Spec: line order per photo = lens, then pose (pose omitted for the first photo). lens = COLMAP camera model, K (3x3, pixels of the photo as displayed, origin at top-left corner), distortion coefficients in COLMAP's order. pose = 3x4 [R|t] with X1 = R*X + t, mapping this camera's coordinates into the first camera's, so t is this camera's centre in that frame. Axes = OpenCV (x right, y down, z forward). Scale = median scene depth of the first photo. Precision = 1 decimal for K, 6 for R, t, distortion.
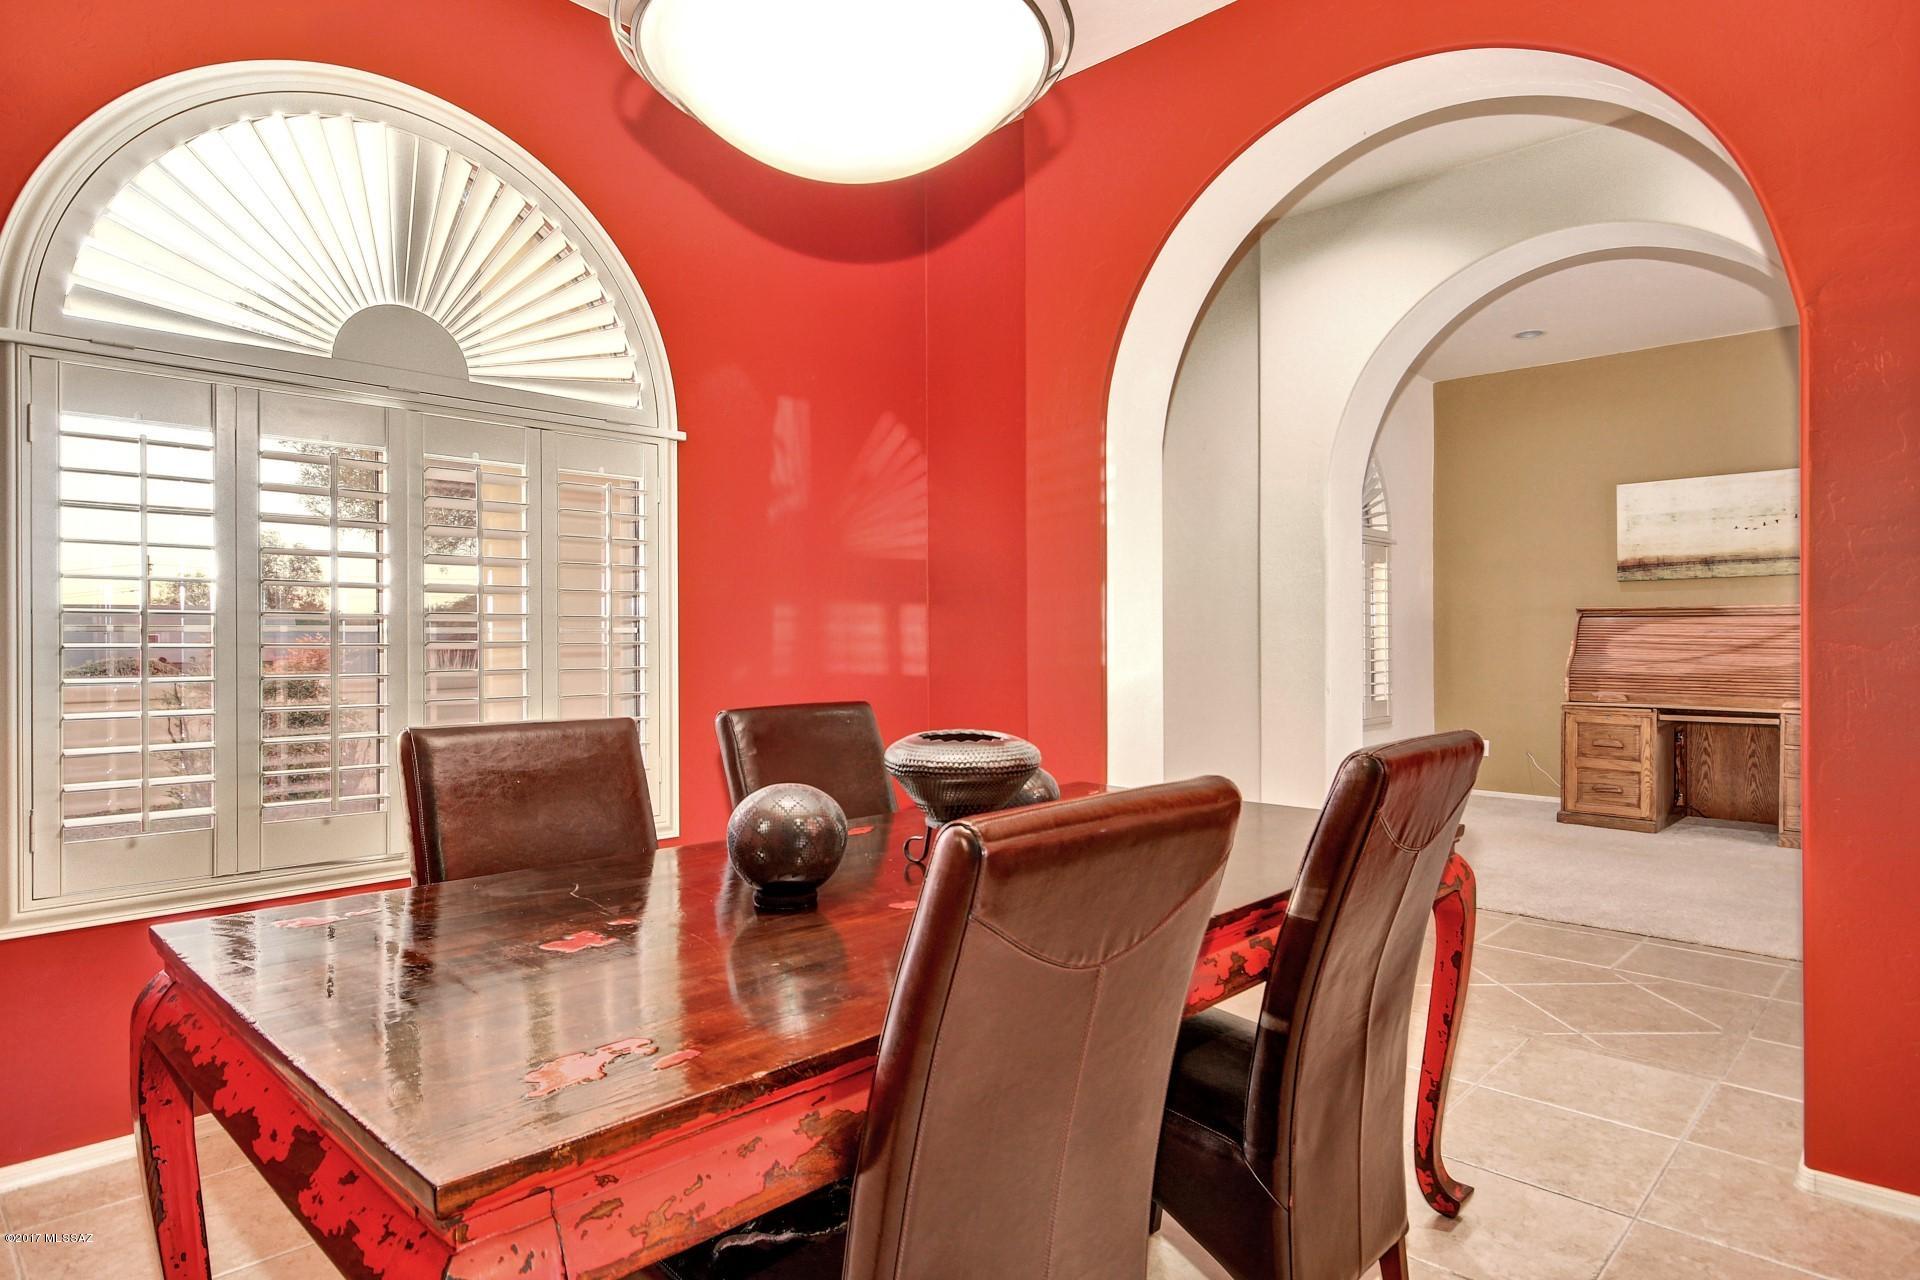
lens RADIAL K [[1065.8, 0, 999.6], [0, 1065.8, 636.7], [0, 0, 1]] dist [0.009352, 0.004067]
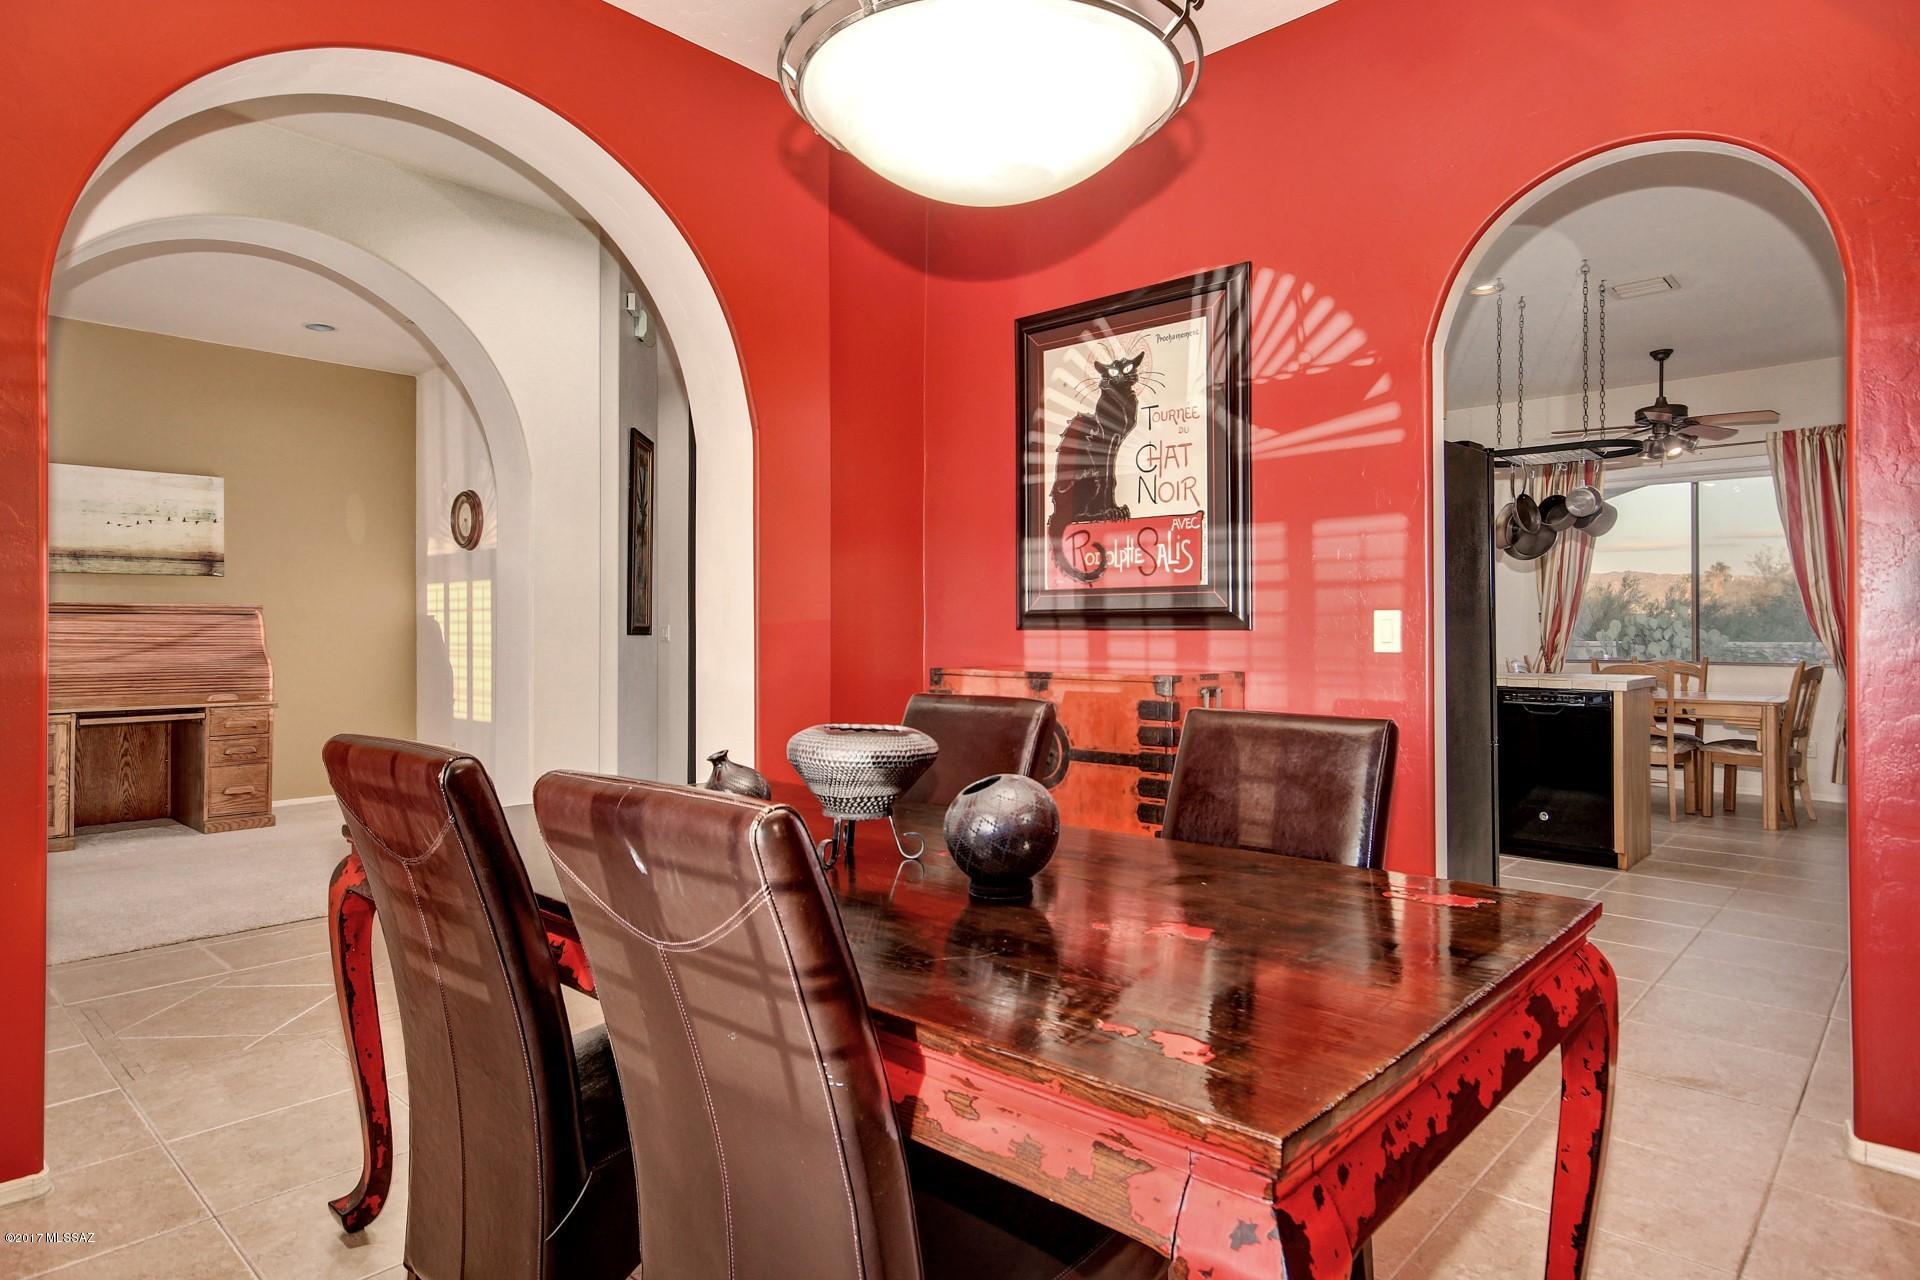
lens RADIAL K [[1065.8, 0, 933.5], [0, 1065.8, 630.5], [0, 0, 1]] dist [0.009352, 0.004067]
pose [[0.021702, 0.003934, 0.999757, -0.271585], [0.000290, 0.999992, -0.003941, 0.000096], [-0.999764, 0.000376, 0.021700, 0.233305]]
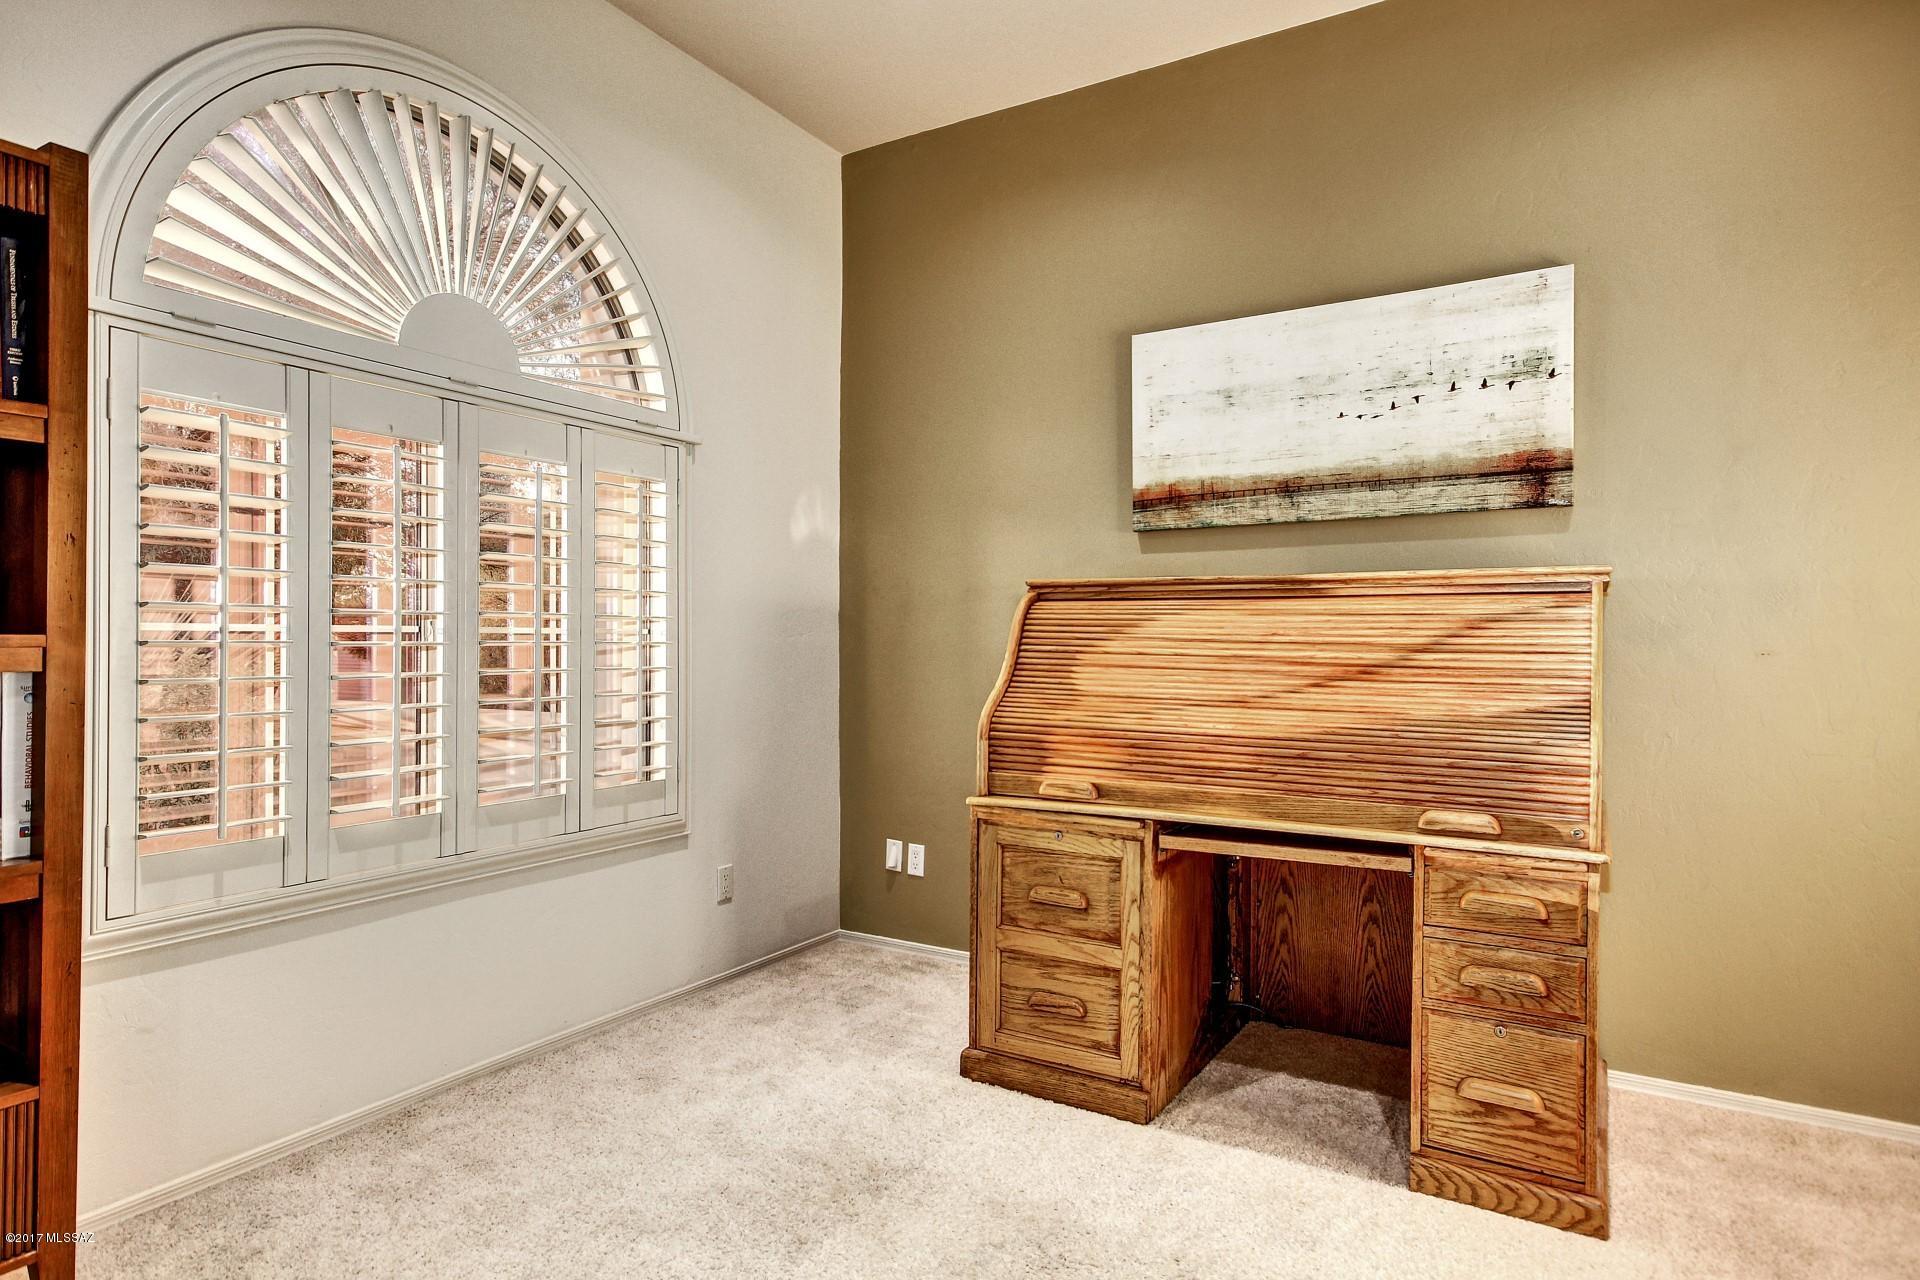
lens RADIAL K [[1065.8, 0, 958.9], [0, 1065.8, 636.2], [0, 0, 1]] dist [0.009352, 0.004067]
pose [[0.979902, 0.007115, 0.199352, 0.433330], [-0.006420, 0.999971, -0.004130, -0.001256], [-0.199376, 0.002767, 0.979919, 0.578445]]
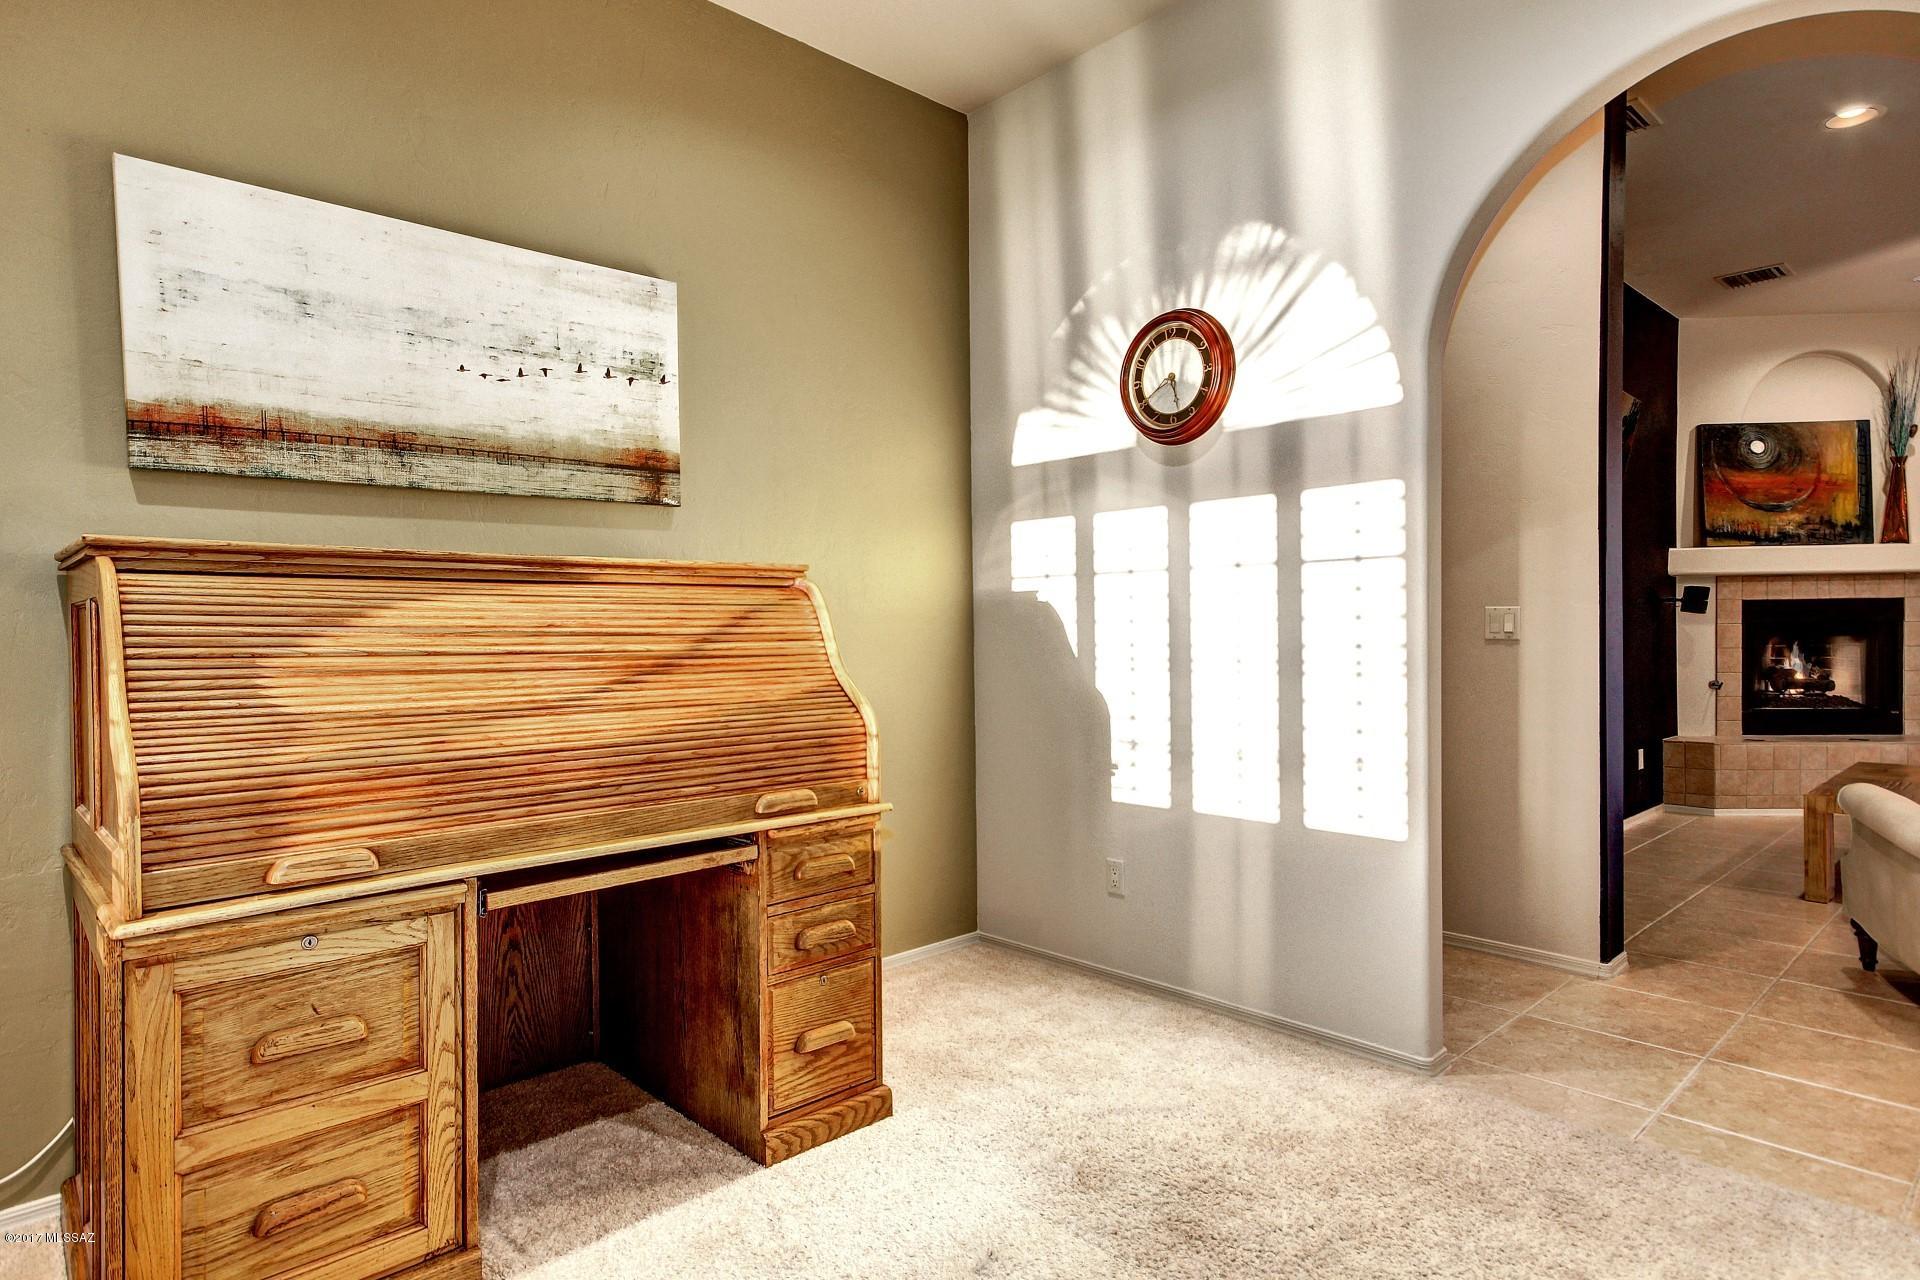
lens RADIAL K [[1065.8, 0, 971.6], [0, 1065.8, 649.2], [0, 0, 1]] dist [0.009352, 0.004067]
pose [[0.073188, -0.016403, 0.997183, 0.304483], [0.014121, 0.999782, 0.015409, -0.000189], [-0.997218, 0.012953, 0.073404, 0.789791]]
